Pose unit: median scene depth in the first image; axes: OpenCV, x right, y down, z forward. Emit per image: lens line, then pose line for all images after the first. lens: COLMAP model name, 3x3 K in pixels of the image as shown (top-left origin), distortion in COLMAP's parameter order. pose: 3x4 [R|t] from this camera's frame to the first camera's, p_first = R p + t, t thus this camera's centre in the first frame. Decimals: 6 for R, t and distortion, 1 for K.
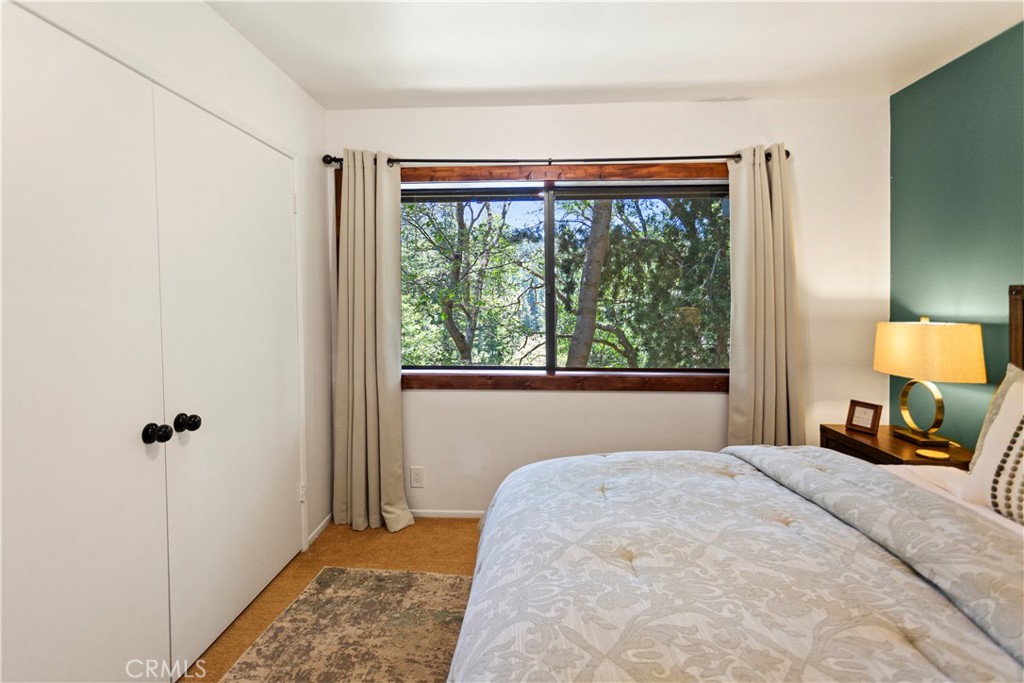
lens RADIAL K [[502.8, 0, 509.2], [0, 502.8, 319.0], [0, 0, 1]] dist [-0.000440, 0.001778]
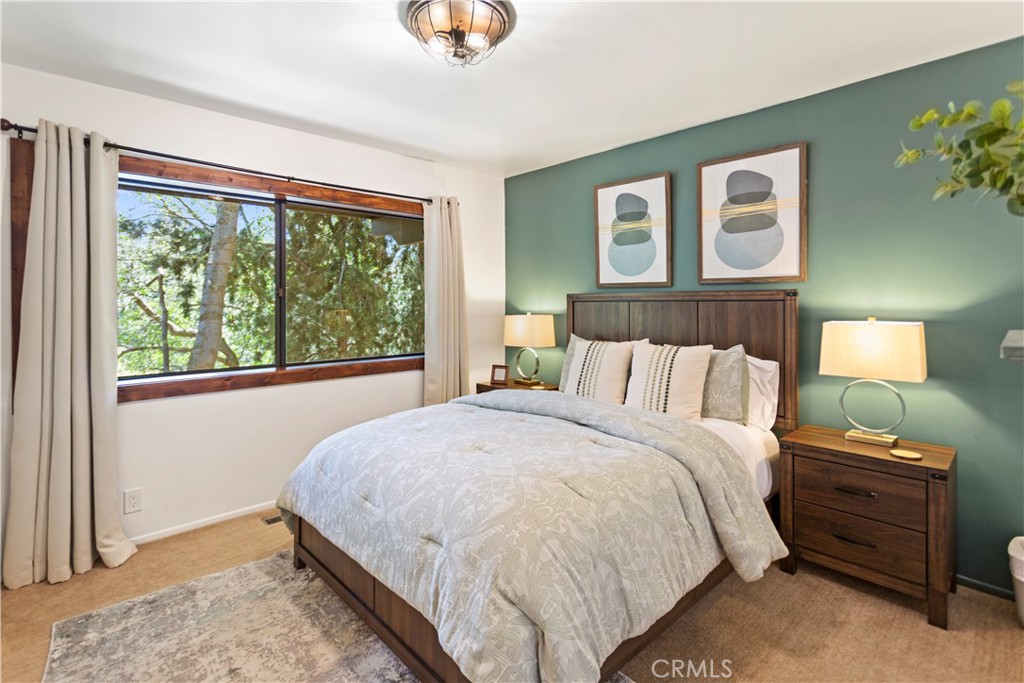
lens RADIAL K [[502.8, 0, 509.2], [0, 502.8, 319.0], [0, 0, 1]] dist [-0.000440, 0.001778]
pose [[0.680985, -0.024913, 0.731874, -0.435338], [0.032890, 0.999453, 0.003418, 0.012206], [-0.731559, 0.021744, 0.681432, -0.120805]]
